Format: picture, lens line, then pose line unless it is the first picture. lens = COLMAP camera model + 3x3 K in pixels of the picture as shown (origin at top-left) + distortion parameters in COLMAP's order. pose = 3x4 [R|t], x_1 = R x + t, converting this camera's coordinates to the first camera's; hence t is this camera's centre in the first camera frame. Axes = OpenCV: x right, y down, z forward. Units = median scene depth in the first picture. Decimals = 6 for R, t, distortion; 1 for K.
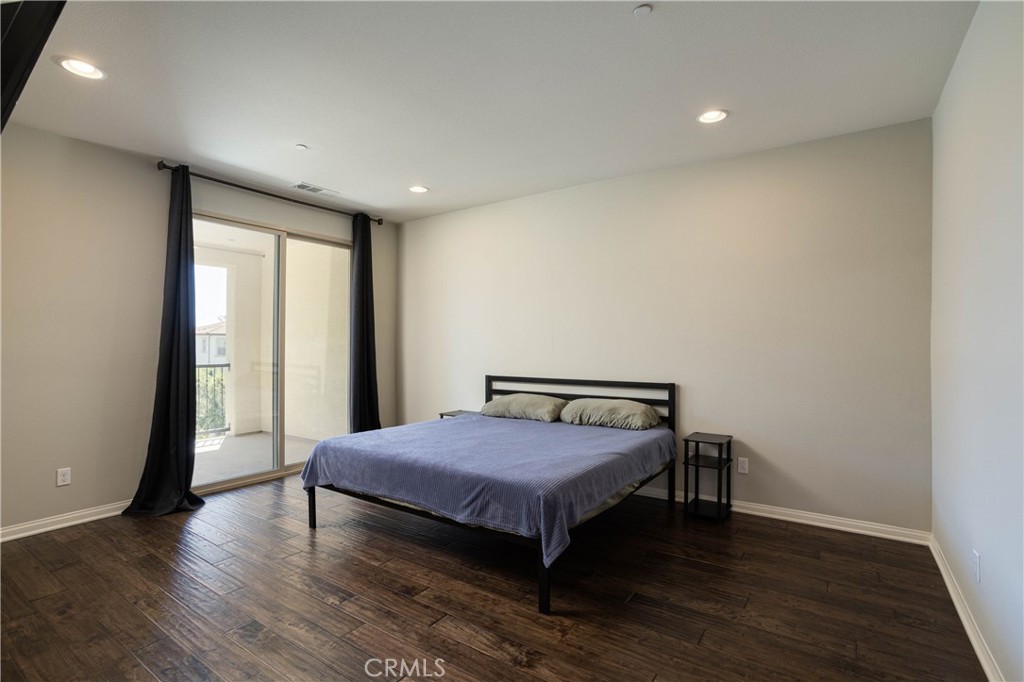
lens RADIAL K [[489.3, 0, 506.8], [0, 489.3, 343.5], [0, 0, 1]] dist [-0.020071, 0.003826]
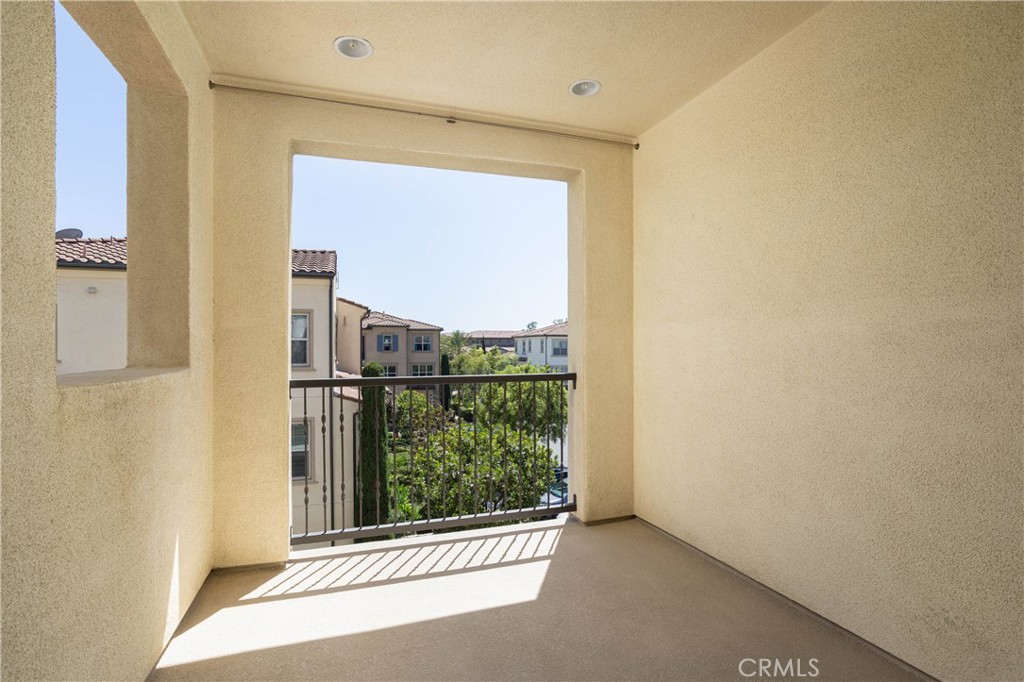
lens RADIAL K [[505.9, 0, 516.3], [0, 505.9, 341.6], [0, 0, 1]] dist [-0.024273, 0.010115]
pose [[0.819804, -0.006539, -0.572607, -0.614975], [0.002342, 0.999965, -0.008066, 0.027475], [0.572640, 0.005272, 0.819790, 1.033586]]
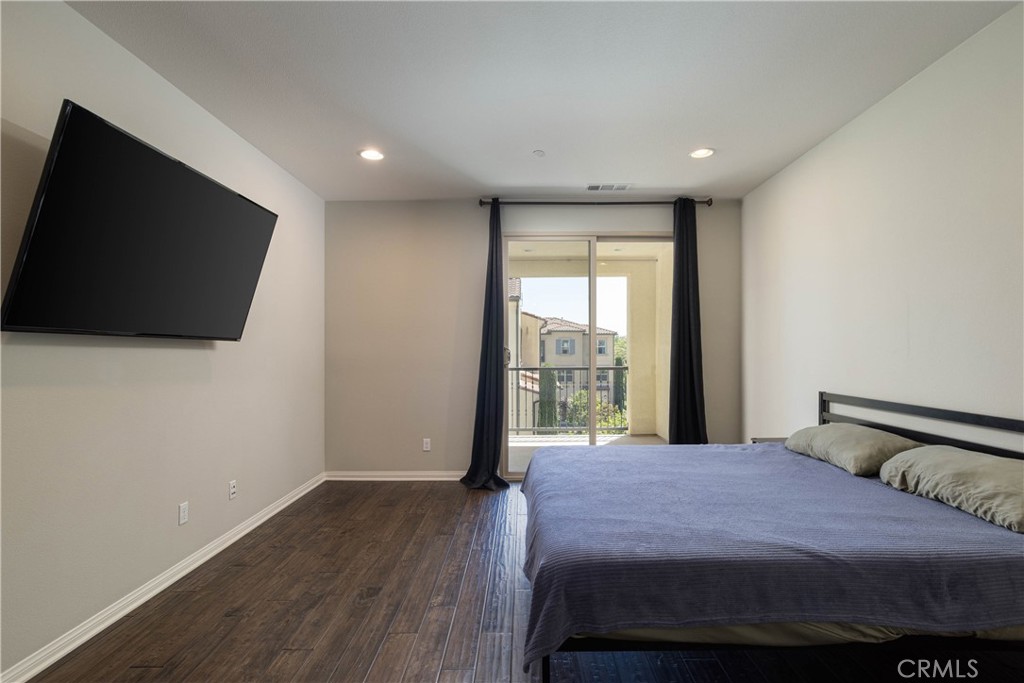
lens RADIAL K [[505.9, 0, 516.7], [0, 505.9, 347.8], [0, 0, 1]] dist [-0.024273, 0.010115]
pose [[0.573978, -0.006336, -0.818846, 0.362187], [0.006913, 0.999972, -0.002892, 0.002978], [0.818841, -0.004001, 0.574006, 0.320336]]
